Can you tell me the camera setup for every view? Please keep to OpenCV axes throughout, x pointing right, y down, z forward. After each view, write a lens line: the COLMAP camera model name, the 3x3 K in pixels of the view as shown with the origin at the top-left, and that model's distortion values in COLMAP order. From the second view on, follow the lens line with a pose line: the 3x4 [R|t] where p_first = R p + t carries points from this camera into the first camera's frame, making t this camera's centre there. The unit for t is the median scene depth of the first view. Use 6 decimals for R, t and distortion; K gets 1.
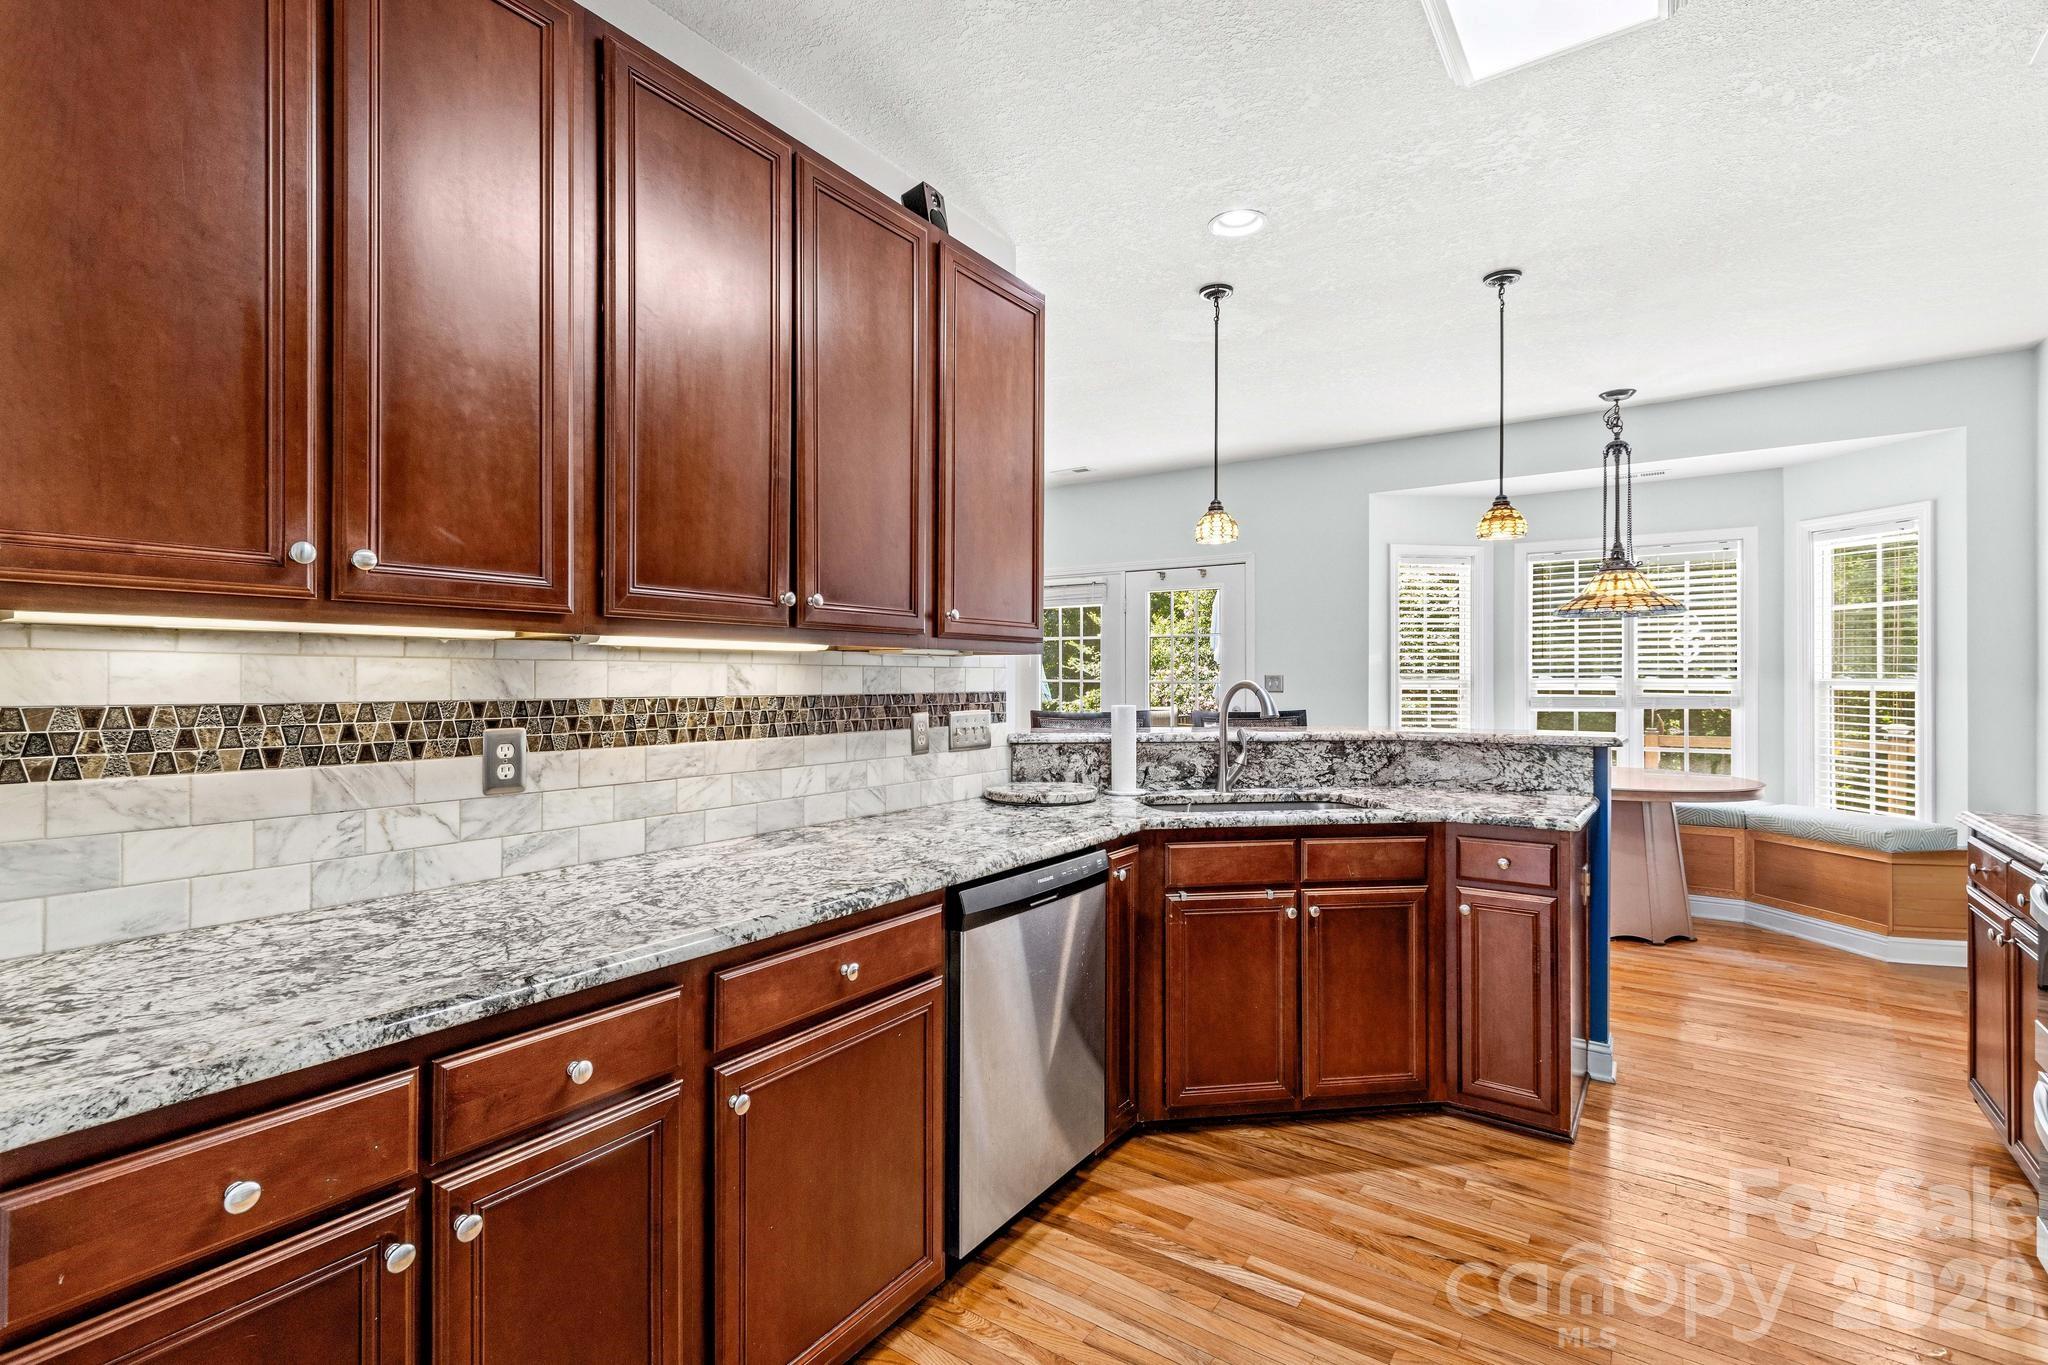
lens RADIAL K [[927.0, 0, 1008.4], [0, 927.0, 680.5], [0, 0, 1]] dist [0.003358, 0.000257]
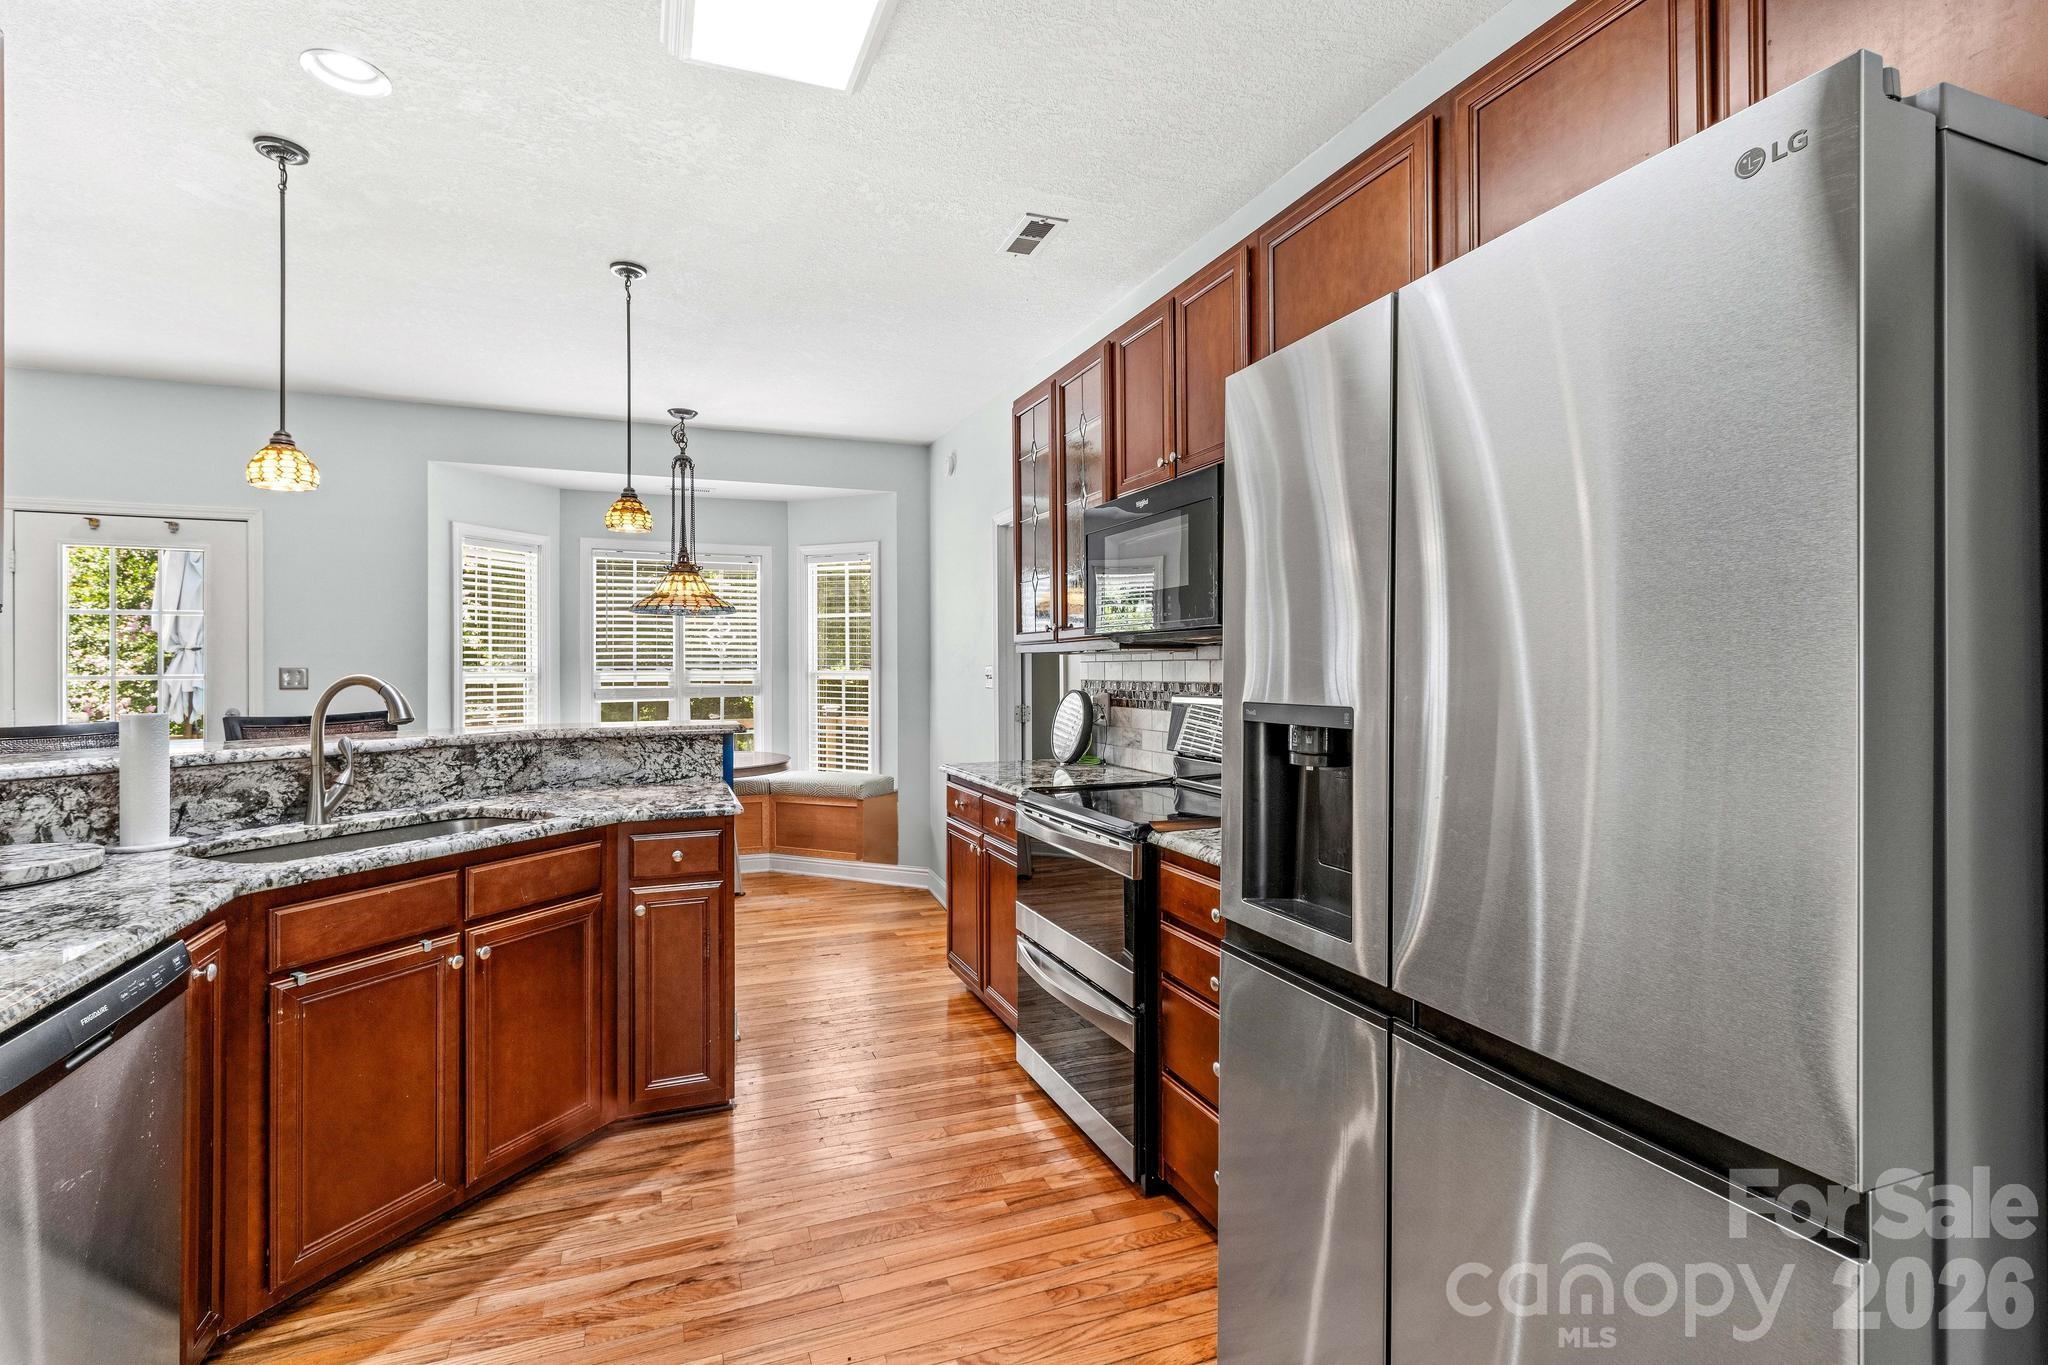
lens RADIAL K [[927.0, 0, 1016.3], [0, 927.0, 667.6], [0, 0, 1]] dist [0.003358, 0.000257]
pose [[0.553018, 0.000270, 0.833170, -0.080933], [0.005012, 0.999981, -0.003651, -0.000079], [-0.833154, 0.006195, 0.553006, 0.119792]]
